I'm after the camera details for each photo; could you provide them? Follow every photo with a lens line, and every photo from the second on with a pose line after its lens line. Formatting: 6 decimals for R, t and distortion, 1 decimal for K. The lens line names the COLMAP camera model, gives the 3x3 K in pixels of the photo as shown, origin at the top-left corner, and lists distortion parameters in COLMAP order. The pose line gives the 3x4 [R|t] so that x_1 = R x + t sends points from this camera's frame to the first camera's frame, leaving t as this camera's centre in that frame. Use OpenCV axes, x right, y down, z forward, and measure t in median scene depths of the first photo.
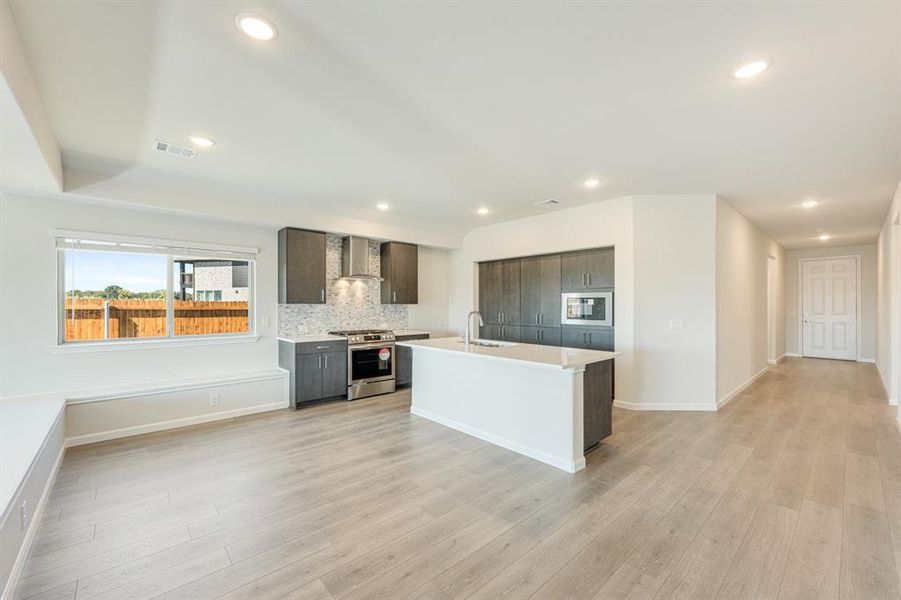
lens RADIAL K [[369.6, 0, 445.1], [0, 369.6, 303.3], [0, 0, 1]] dist [0.000377, -0.000121]
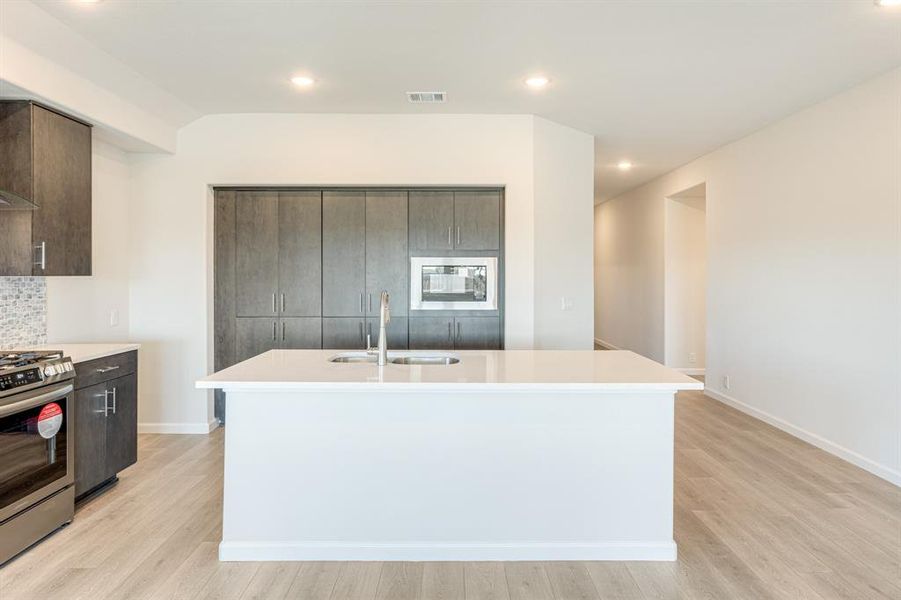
lens RADIAL K [[568.7, 0, 462.7], [0, 568.7, 273.6], [0, 0, 1]] dist [-0.006015, 0.002172]
pose [[0.657188, 0.001420, 0.753726, -0.314297], [-0.003077, 0.999995, 0.000800, -0.002491], [-0.753721, -0.002845, 0.657189, 0.360208]]
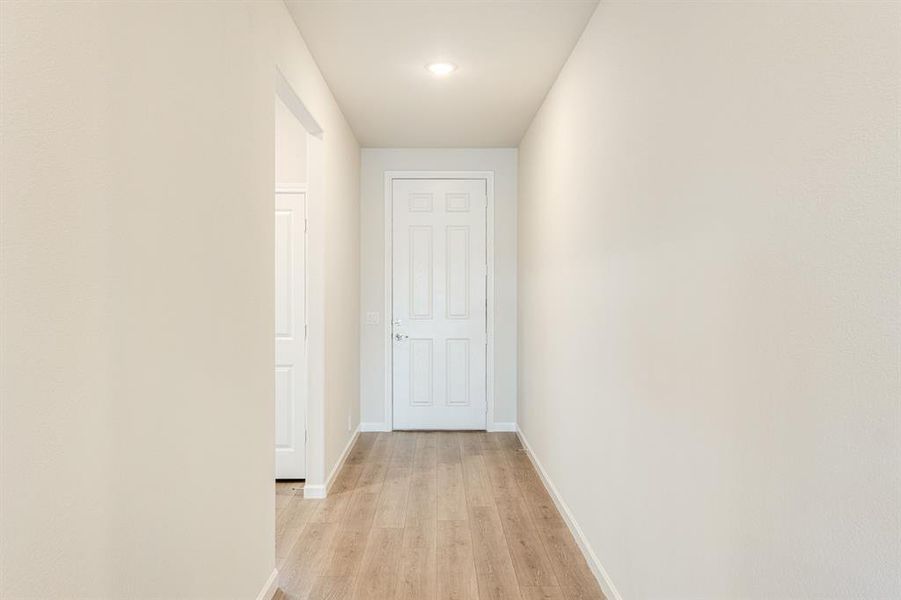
lens RADIAL K [[420.4, 0, 450.9], [0, 420.4, 302.9], [0, 0, 1]] dist [-0.012423, 0.000546]
pose [[0.675909, 0.010675, 0.736908, 1.252002], [-0.000148, 0.999897, -0.014349, 0.036023], [-0.736985, 0.009590, 0.675841, 1.204114]]
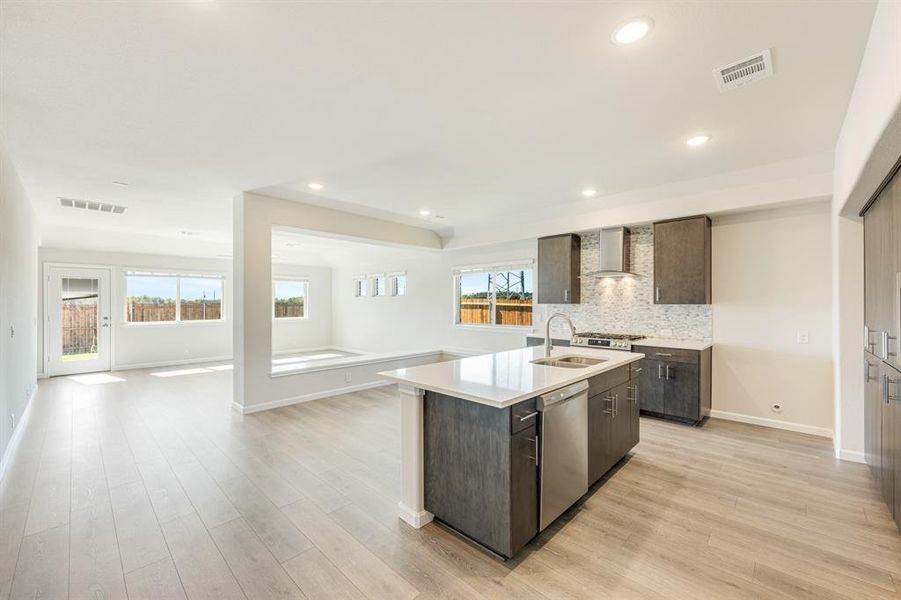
lens RADIAL K [[369.6, 0, 452.6], [0, 369.6, 300.0], [0, 0, 1]] dist [0.000377, -0.000121]
pose [[0.062863, -0.008369, -0.997987, 0.644043], [0.000675, 0.999965, -0.008343, -0.000715], [0.998022, -0.000149, 0.062867, 0.585454]]
